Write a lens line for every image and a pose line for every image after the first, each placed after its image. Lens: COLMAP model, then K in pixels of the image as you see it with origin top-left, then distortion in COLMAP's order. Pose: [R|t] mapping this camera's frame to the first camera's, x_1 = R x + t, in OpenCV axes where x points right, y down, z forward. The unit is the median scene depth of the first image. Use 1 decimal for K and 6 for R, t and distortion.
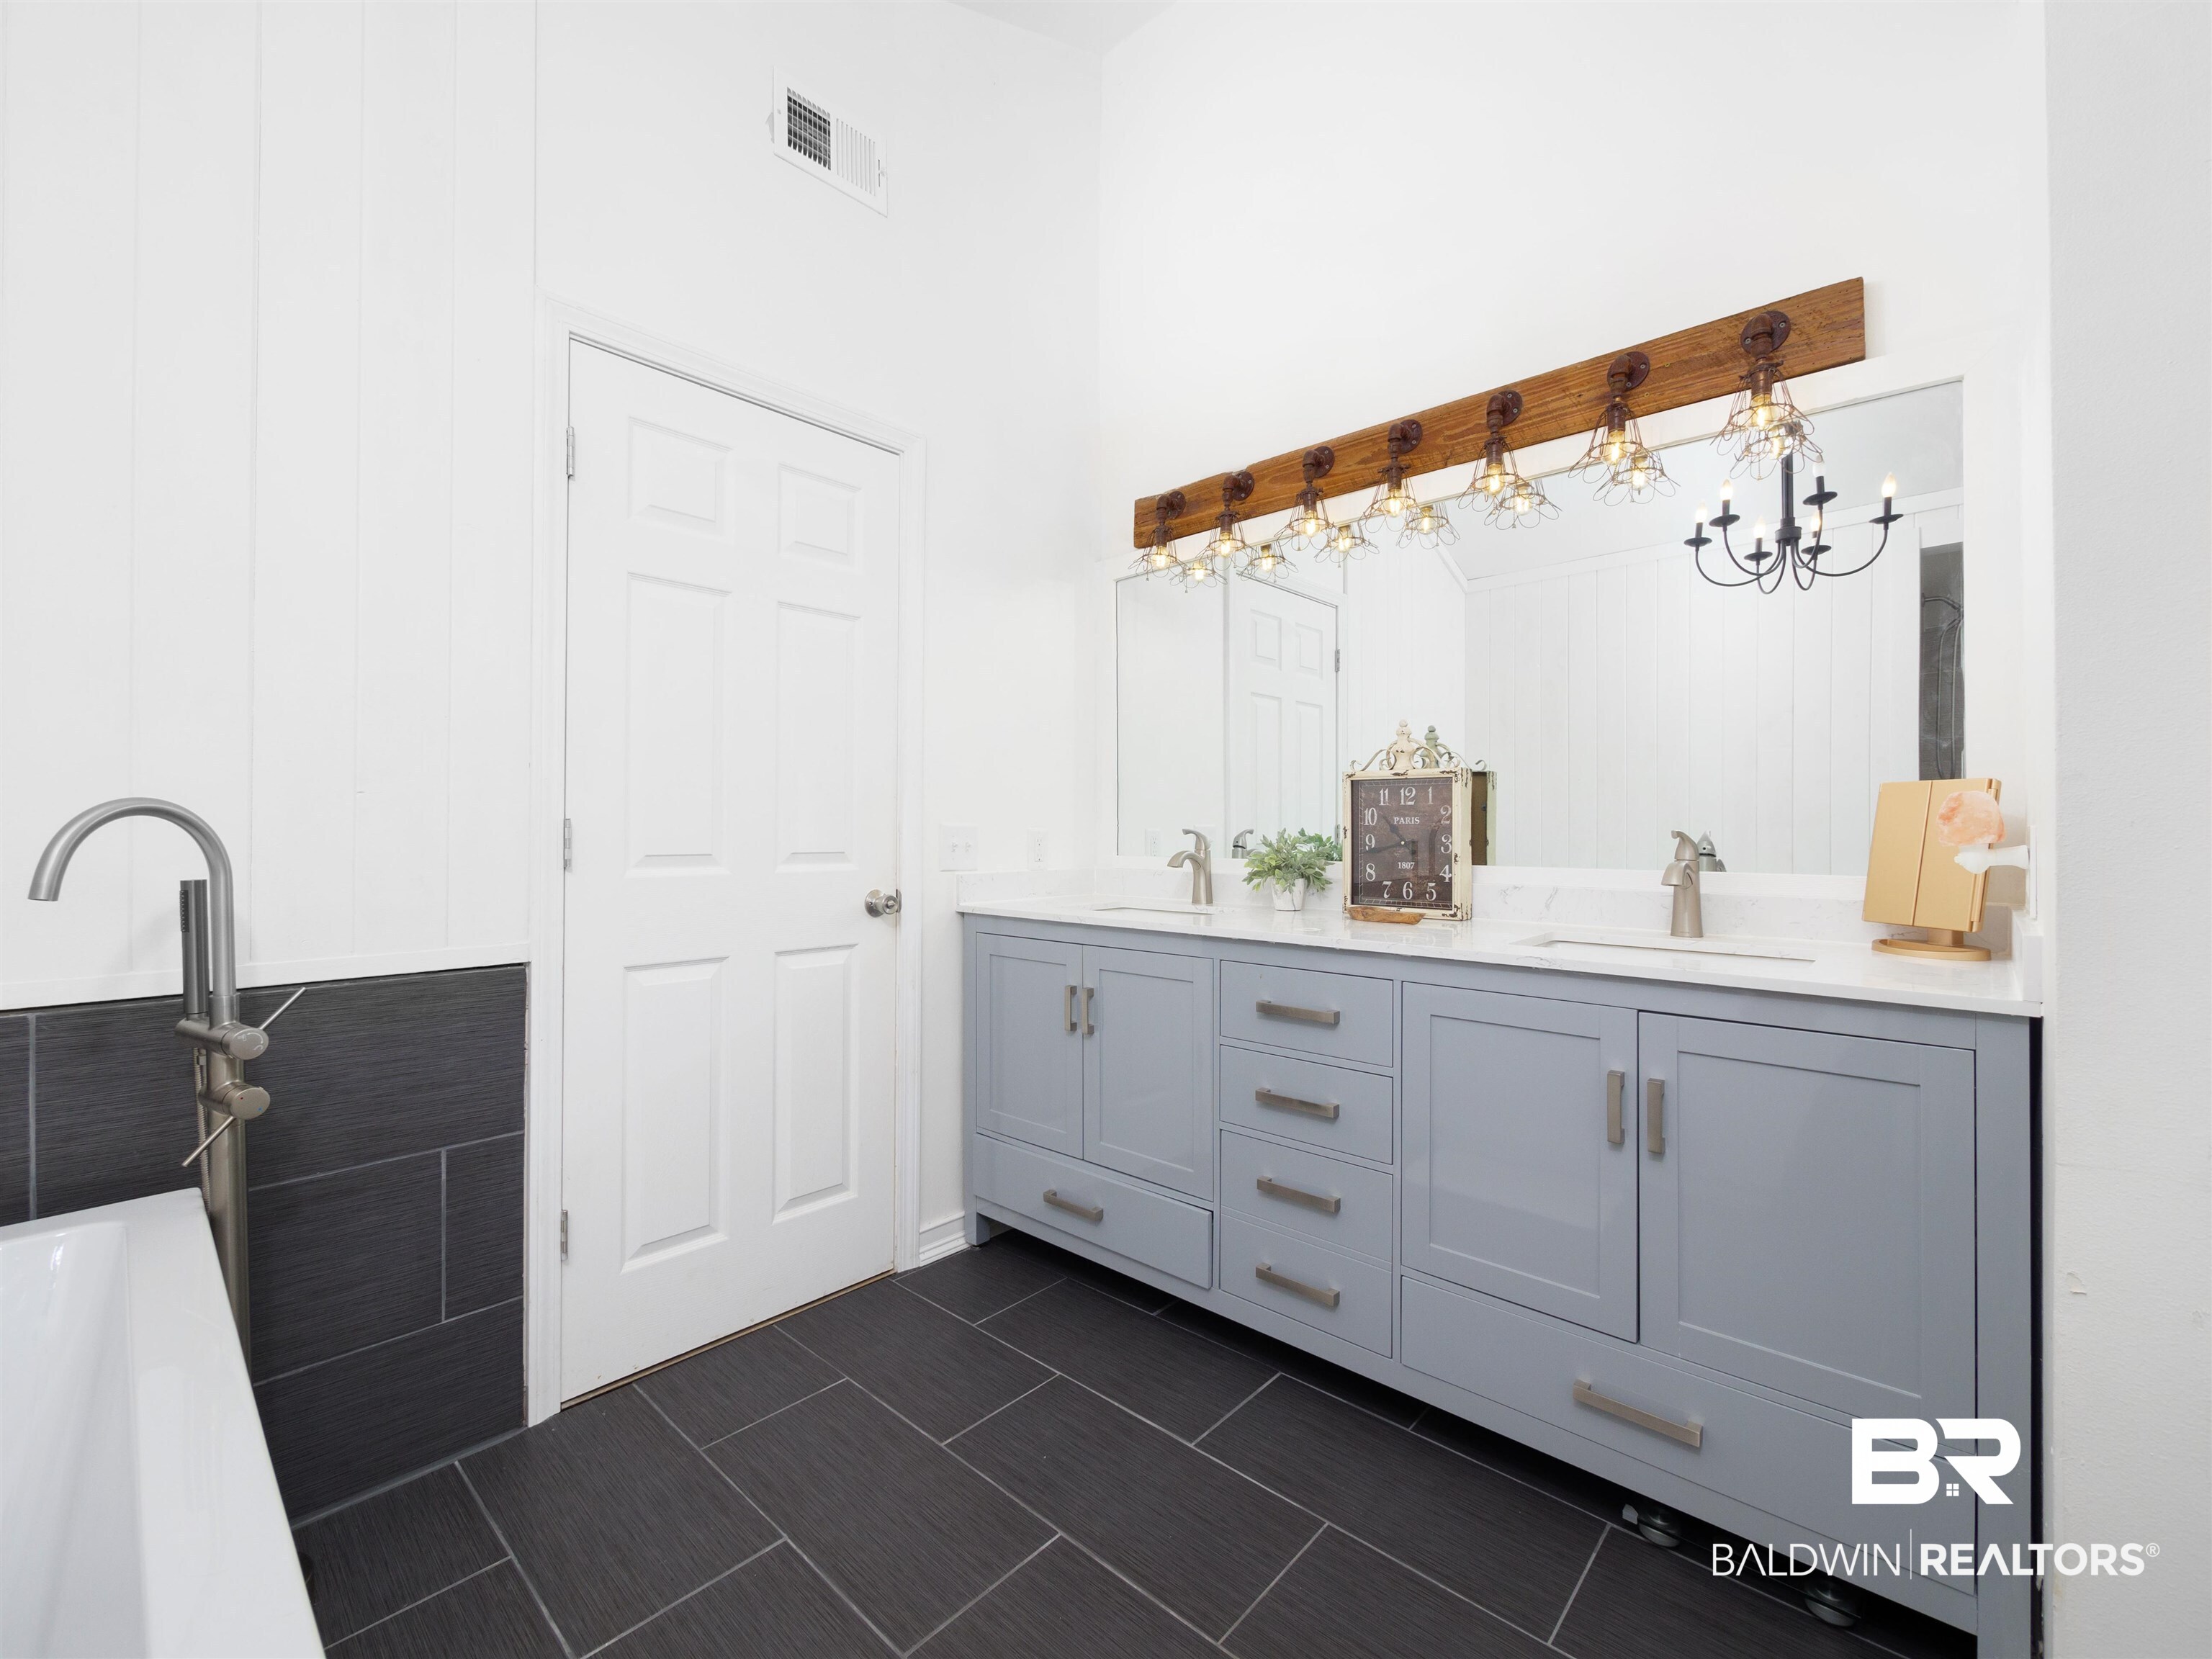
lens RADIAL K [[938.7, 0, 1088.5], [0, 938.7, 825.3], [0, 0, 1]] dist [-0.005542, -0.000055]
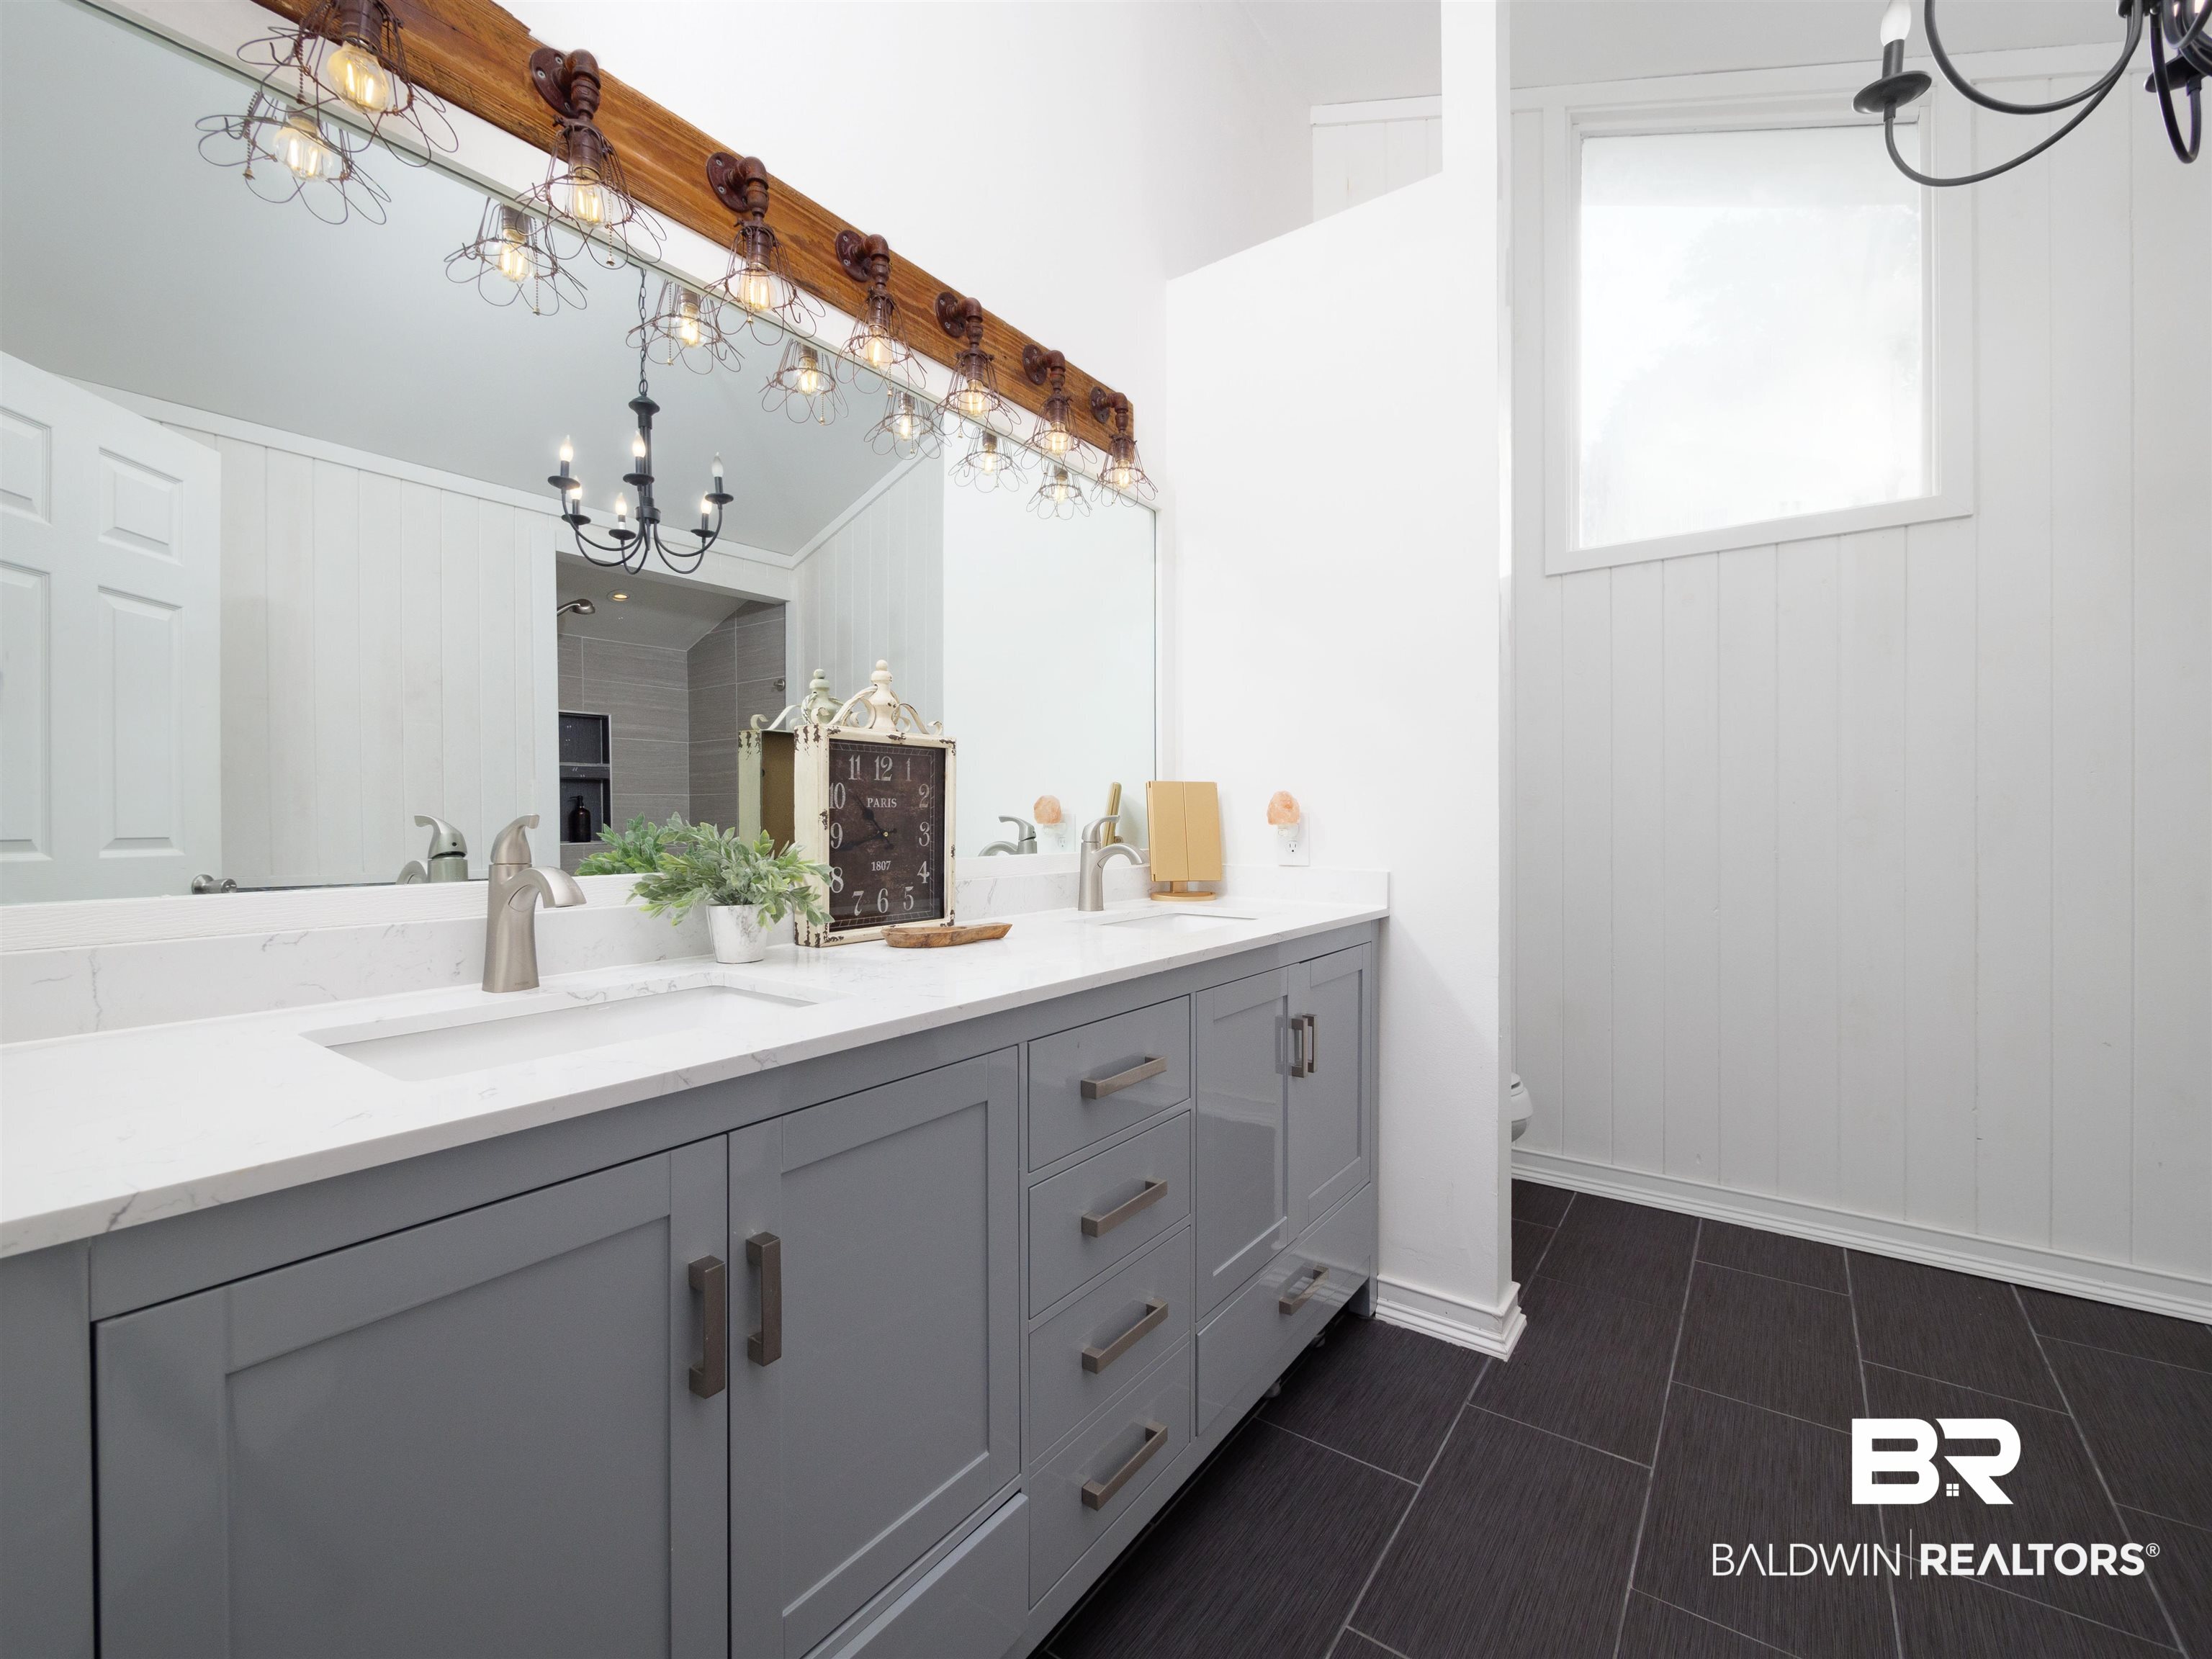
lens RADIAL K [[938.7, 0, 1088.5], [0, 938.7, 825.3], [0, 0, 1]] dist [-0.005542, -0.000055]
pose [[-0.107313, -0.008621, 0.994188, -0.733986], [-0.000604, 0.999963, 0.008606, 0.010972], [-0.994225, 0.000323, -0.107314, 1.734751]]
